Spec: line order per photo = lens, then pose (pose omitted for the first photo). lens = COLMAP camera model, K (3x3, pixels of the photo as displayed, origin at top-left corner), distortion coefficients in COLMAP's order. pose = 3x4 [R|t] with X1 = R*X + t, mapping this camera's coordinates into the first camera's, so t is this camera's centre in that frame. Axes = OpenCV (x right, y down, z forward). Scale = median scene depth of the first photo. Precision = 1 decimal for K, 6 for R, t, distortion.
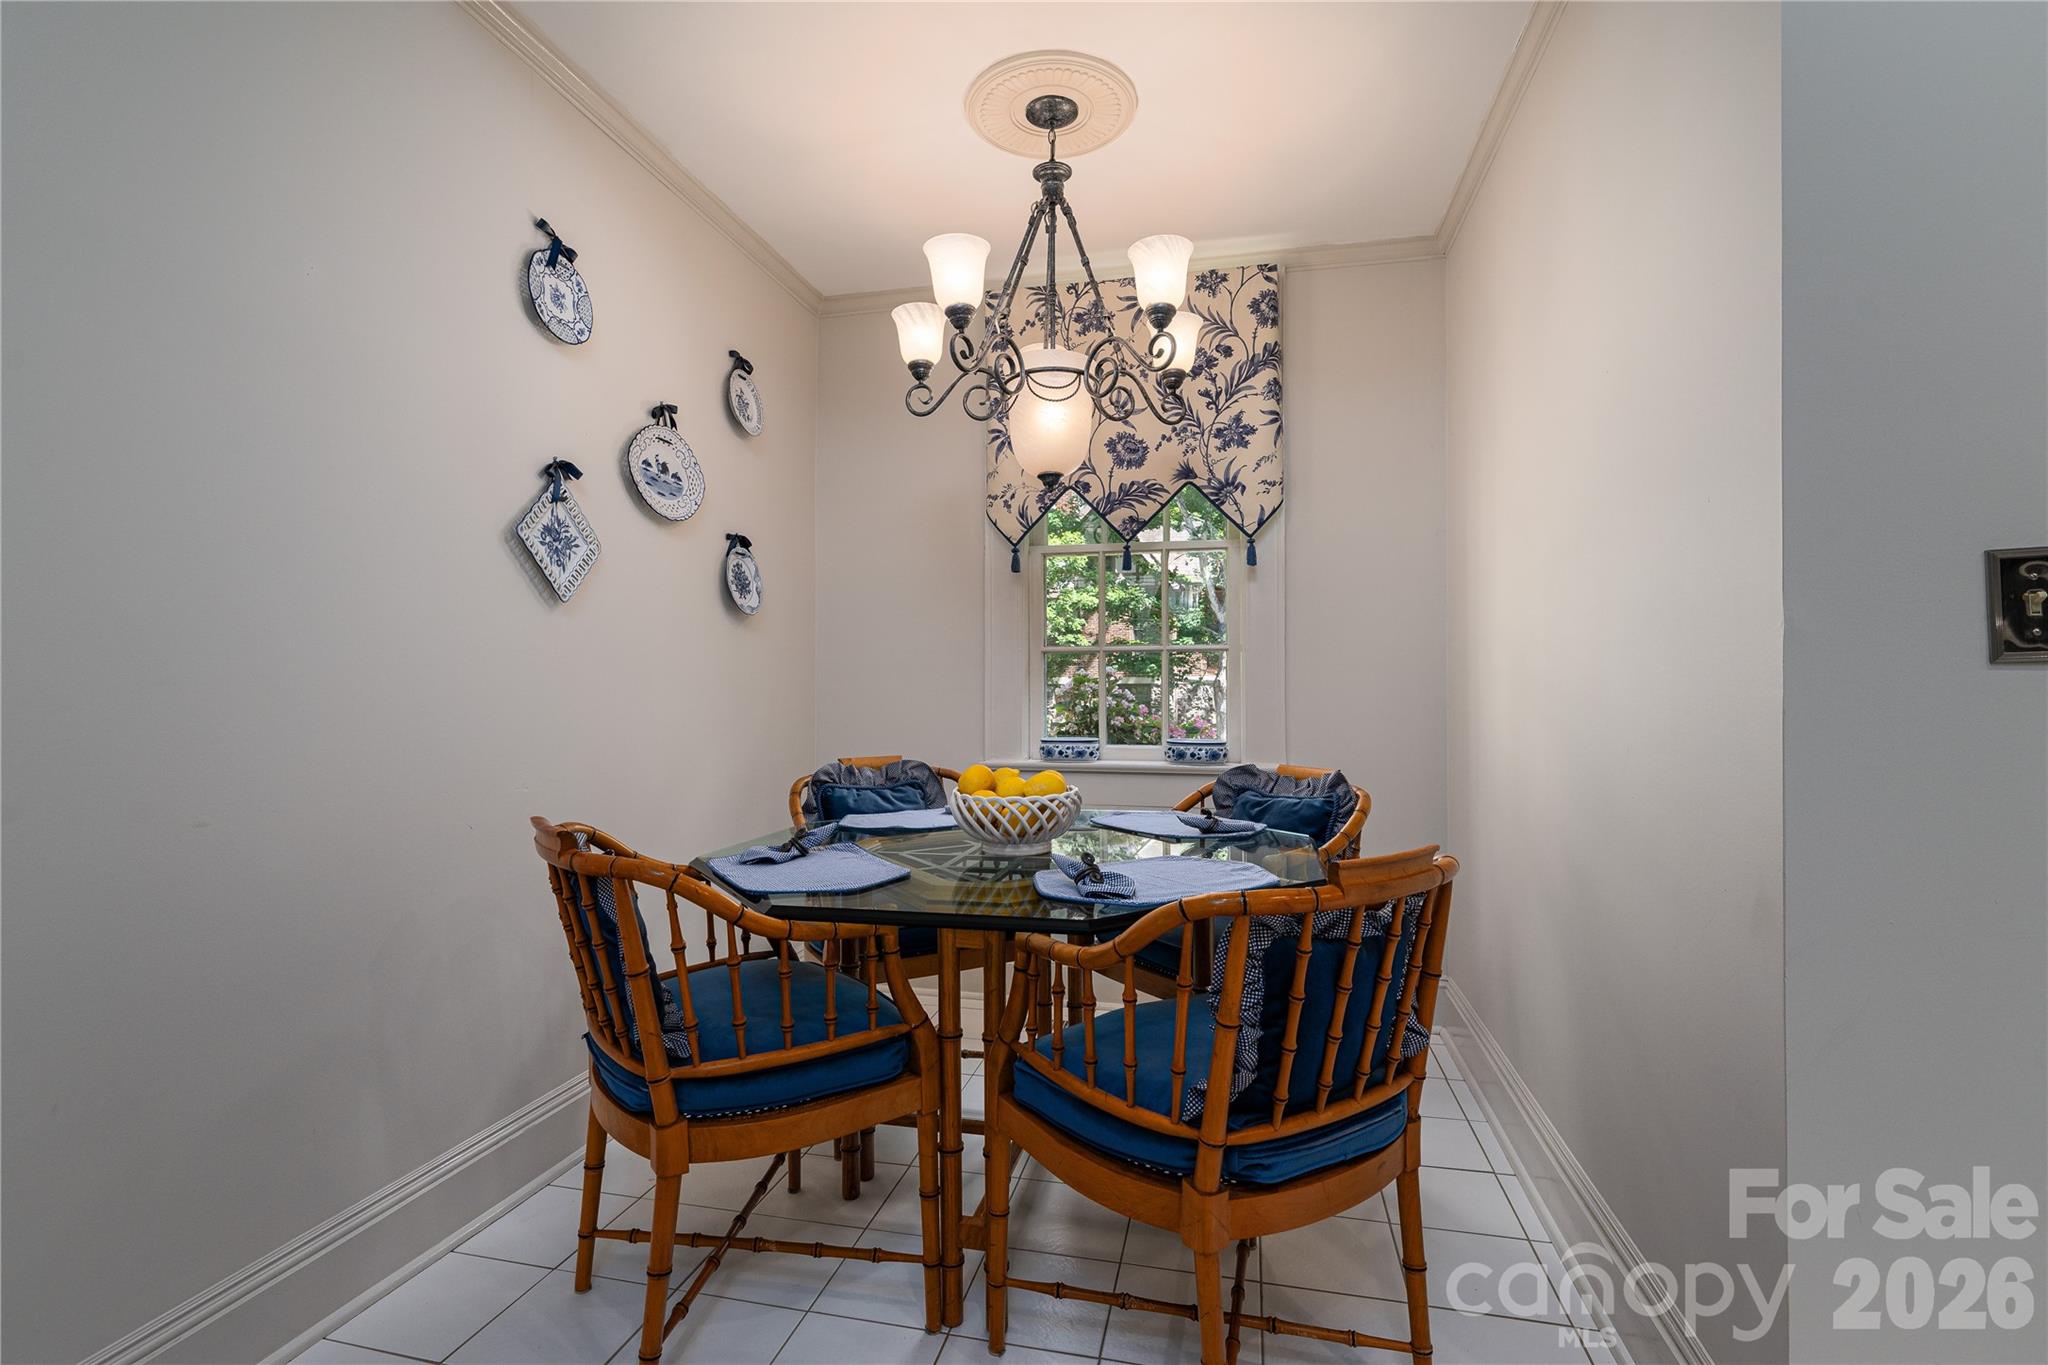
lens RADIAL K [[938.3, 0, 1022.6], [0, 938.3, 688.7], [0, 0, 1]] dist [-0.000224, 0.000000]
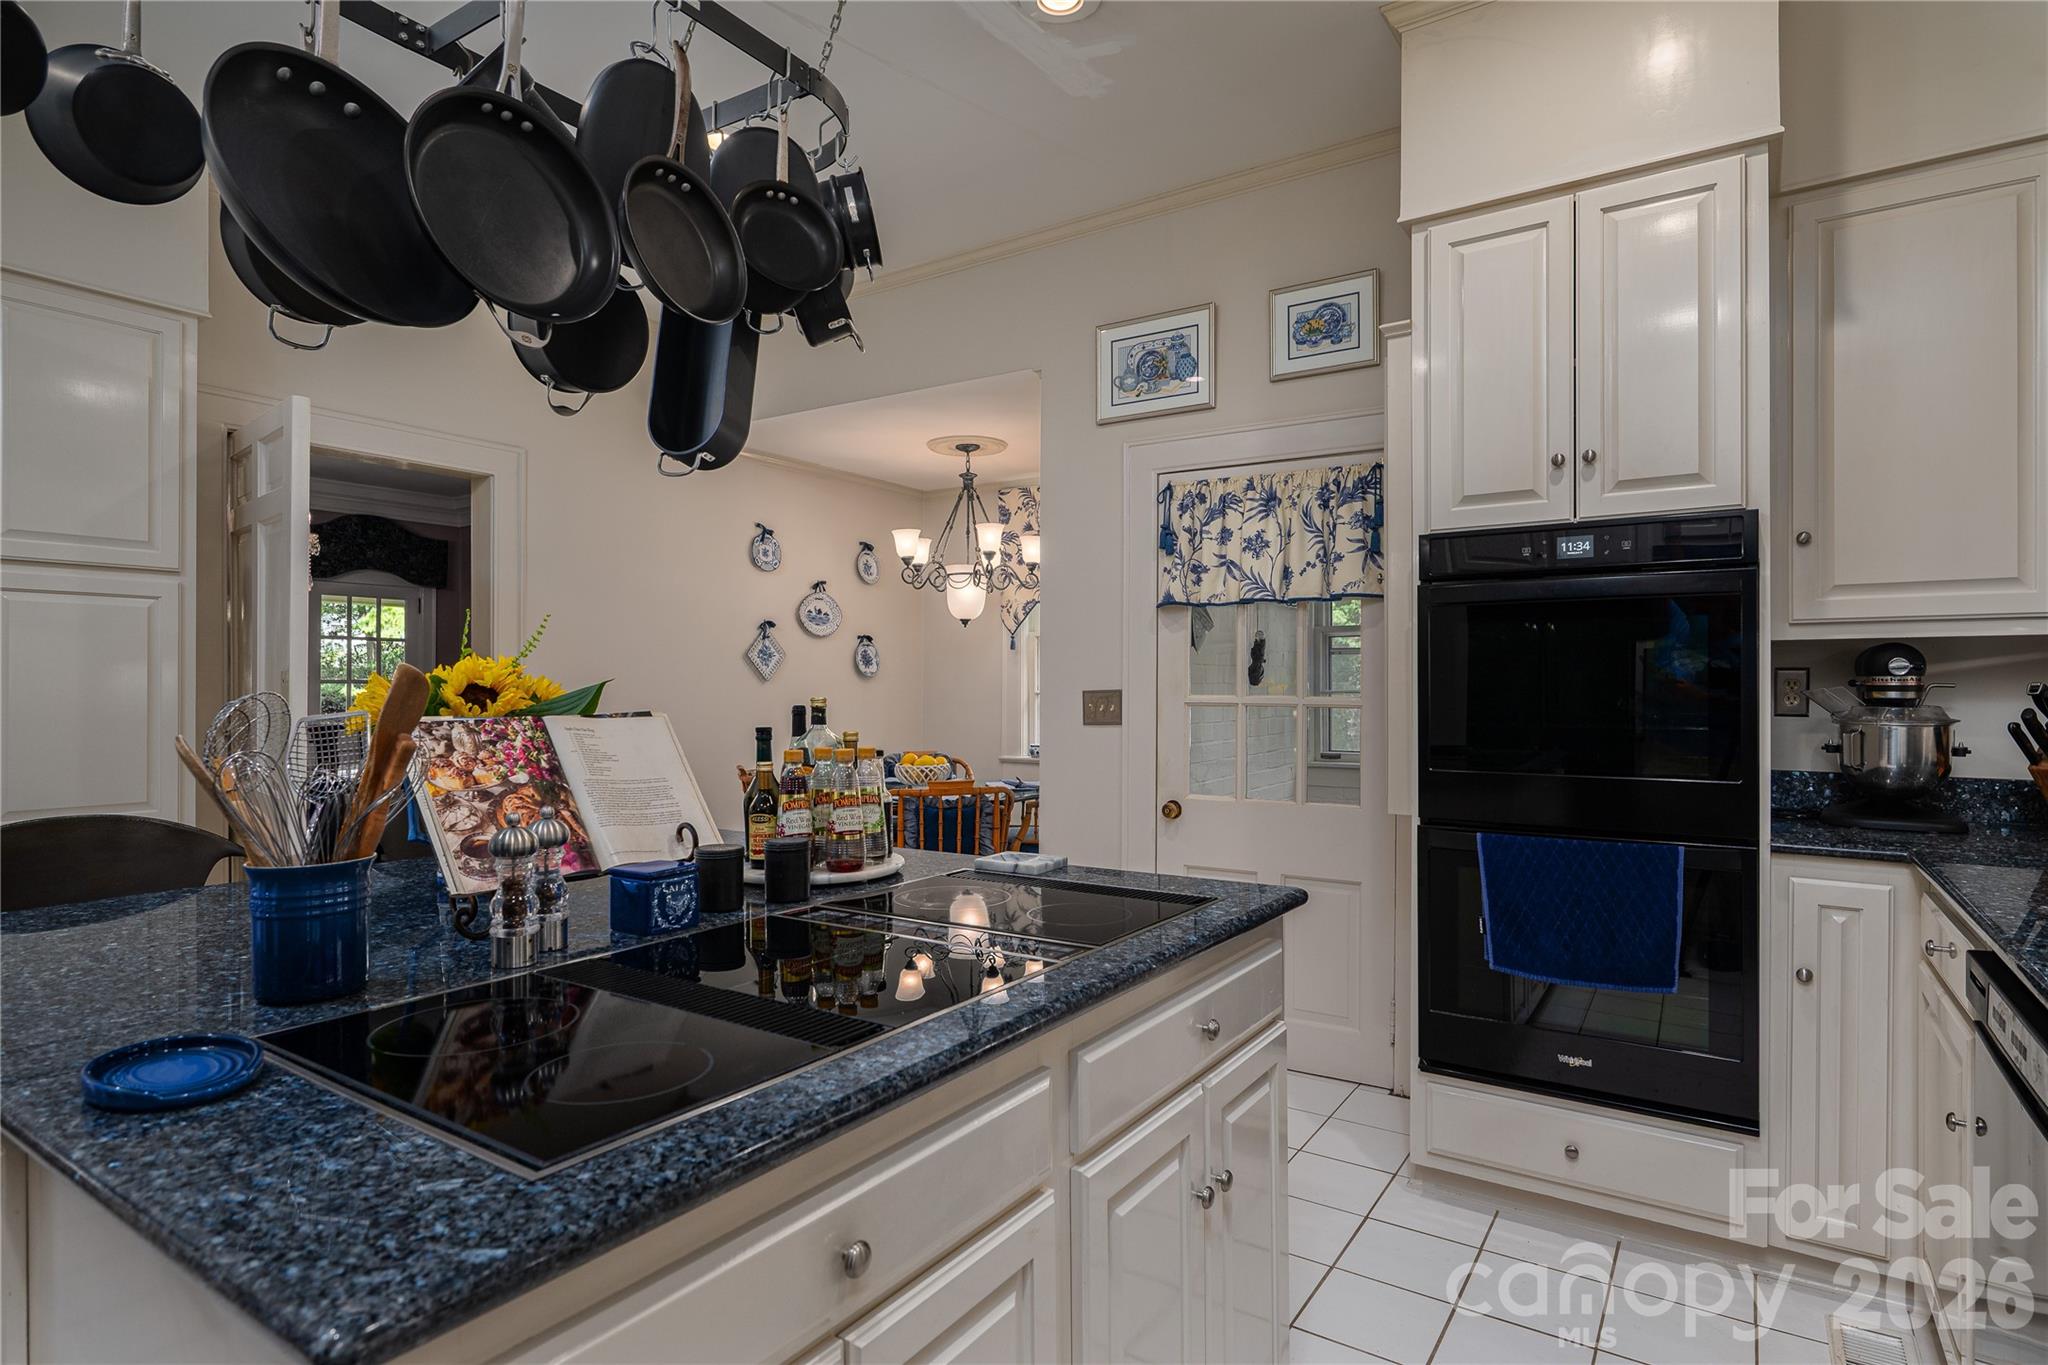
lens RADIAL K [[1109.0, 0, 1022.1], [0, 1109.0, 680.3], [0, 0, 1]] dist [-0.001529, -0.000545]
pose [[0.928220, 0.001287, -0.372029, 1.006954], [-0.002264, 0.999995, -0.002189, -0.079151], [0.372025, 0.002874, 0.928218, -1.189774]]
